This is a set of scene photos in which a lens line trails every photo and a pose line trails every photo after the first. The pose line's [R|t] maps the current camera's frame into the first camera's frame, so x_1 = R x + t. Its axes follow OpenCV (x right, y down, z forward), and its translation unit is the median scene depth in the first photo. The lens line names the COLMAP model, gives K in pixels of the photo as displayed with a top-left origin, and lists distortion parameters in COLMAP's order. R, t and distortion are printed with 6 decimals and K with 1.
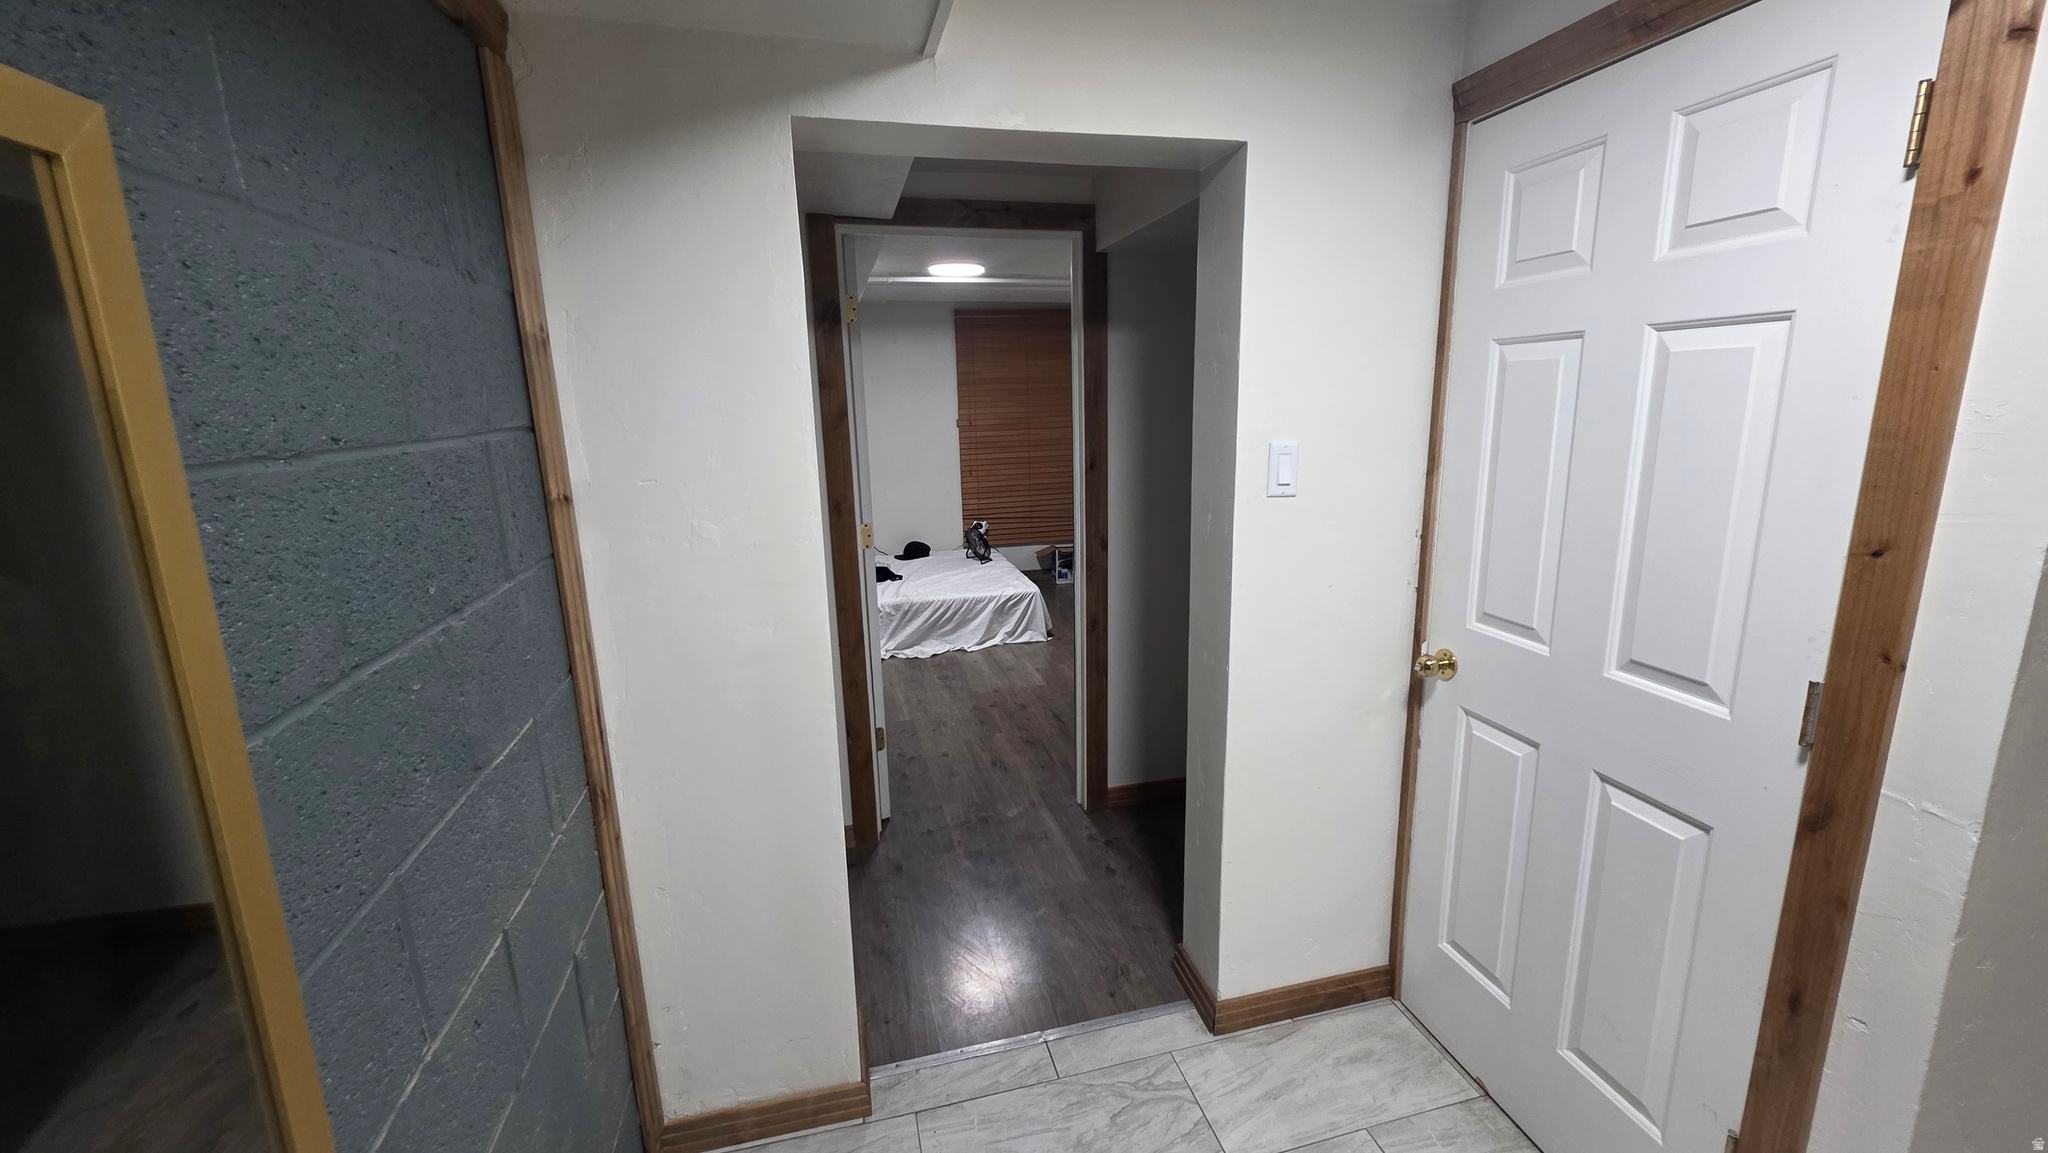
lens RADIAL K [[817.6, 0, 1025.4], [0, 817.6, 569.6], [0, 0, 1]] dist [0.002523, -0.000478]
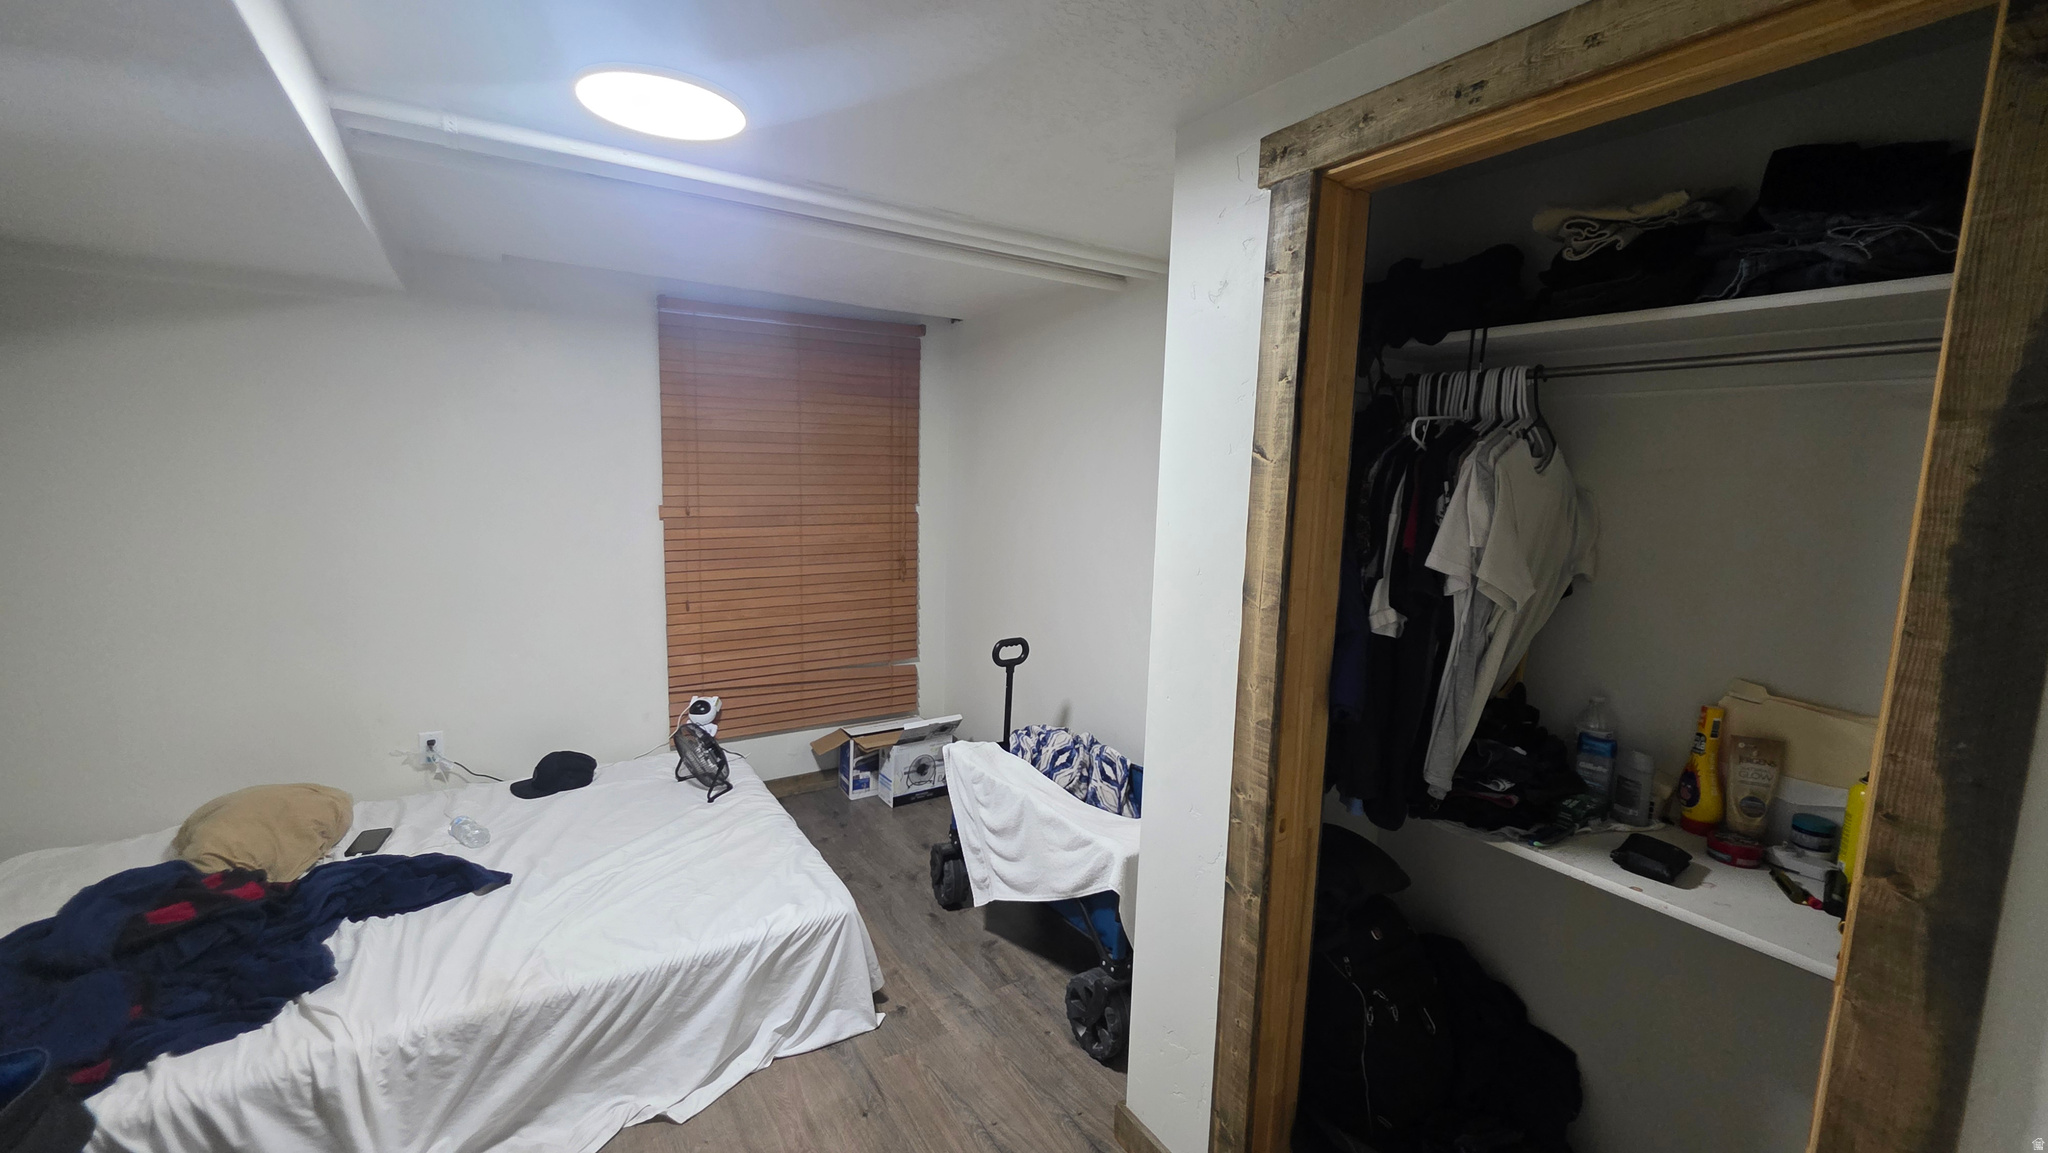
lens RADIAL K [[817.6, 0, 1028.9], [0, 817.6, 574.5], [0, 0, 1]] dist [0.002523, -0.000478]
pose [[0.943559, 0.006639, 0.331139, -0.042766], [0.019723, 0.996899, -0.076185, -0.118827], [-0.330617, 0.078416, 0.940502, 0.546584]]
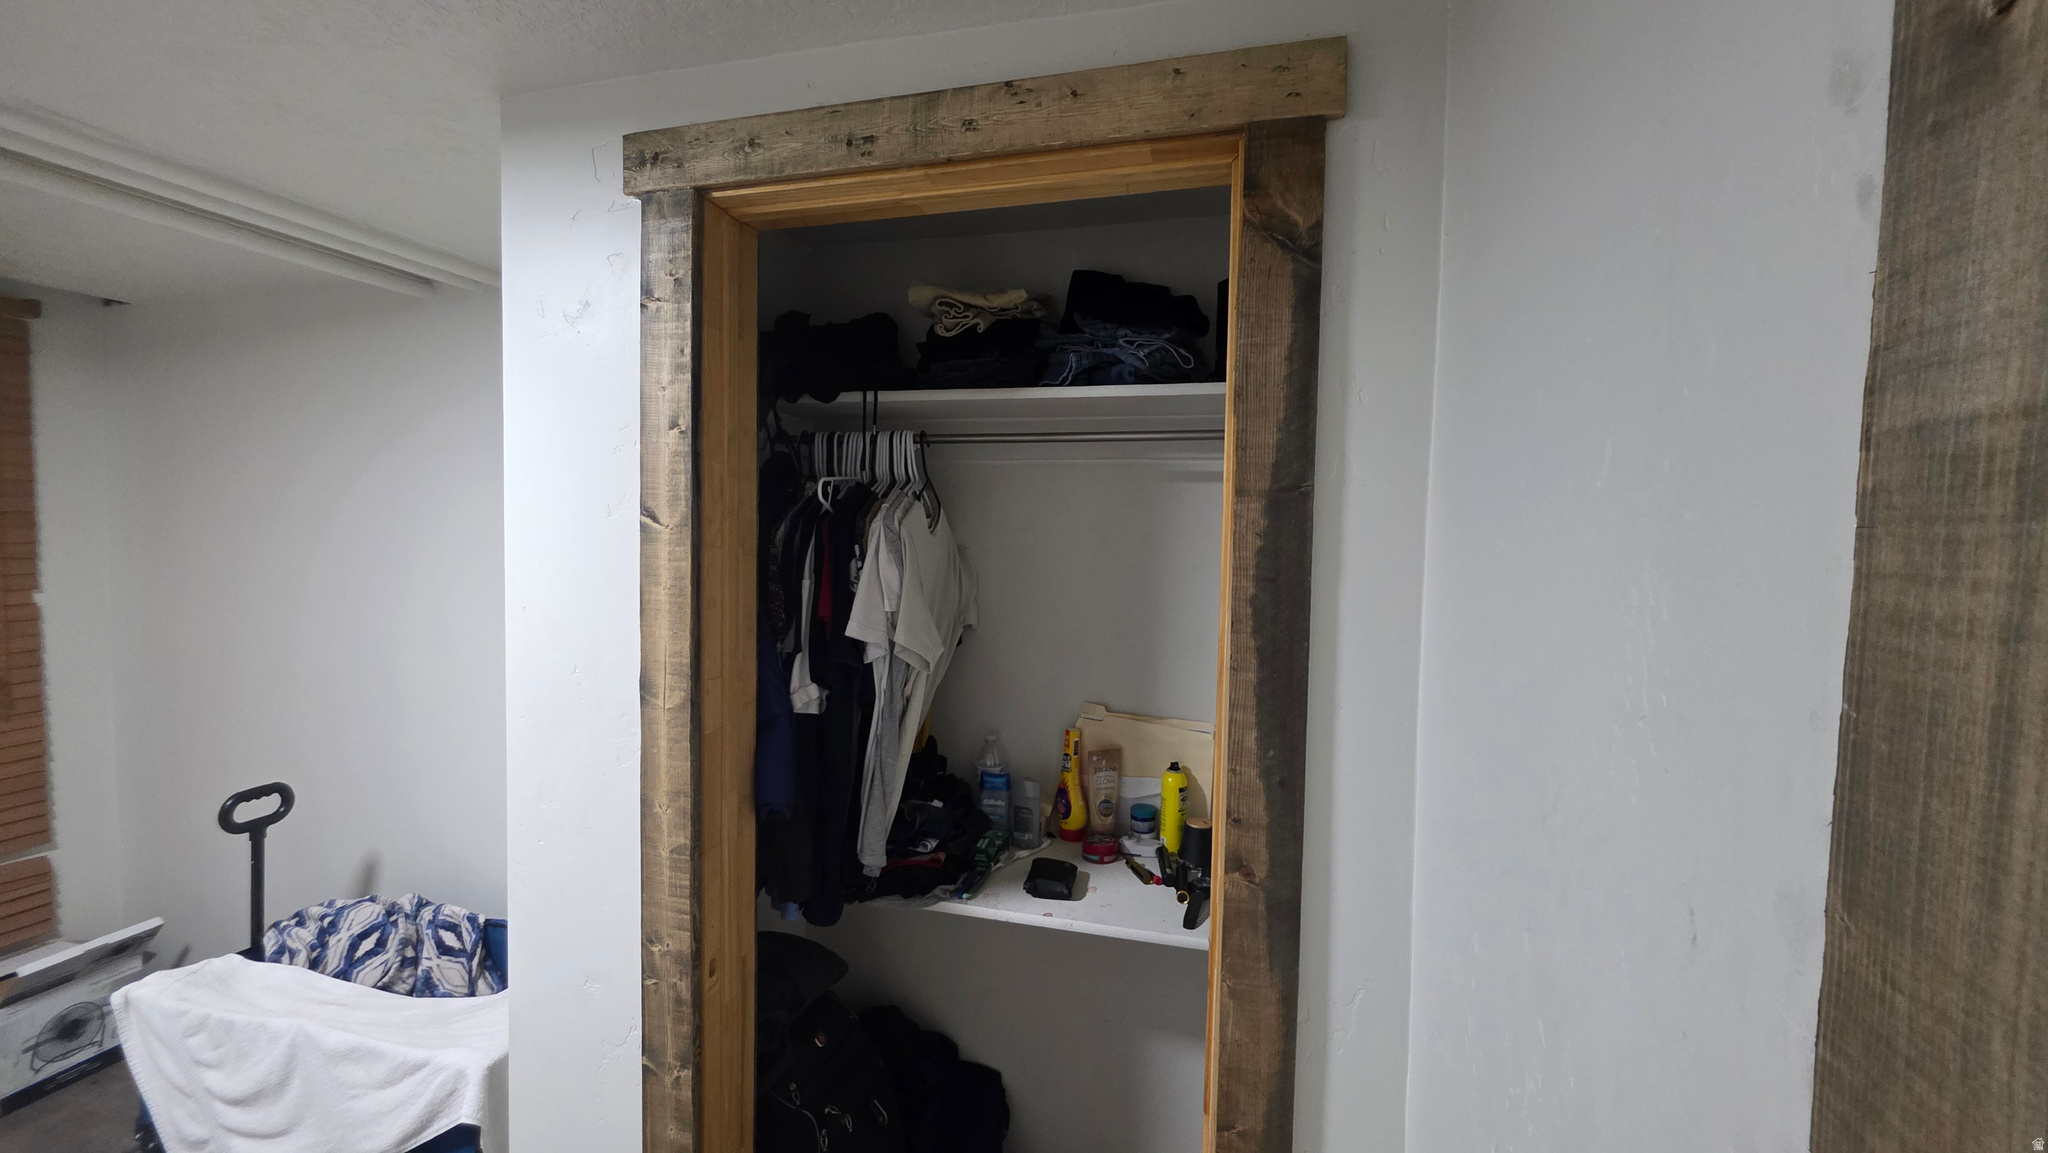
lens RADIAL K [[817.6, 0, 1026.3], [0, 817.6, 565.3], [0, 0, 1]] dist [0.002523, -0.000478]
pose [[0.485988, -0.007571, 0.873932, -0.022224], [0.157438, 0.984362, -0.079022, -0.133087], [-0.859668, 0.175994, 0.479581, 0.586505]]
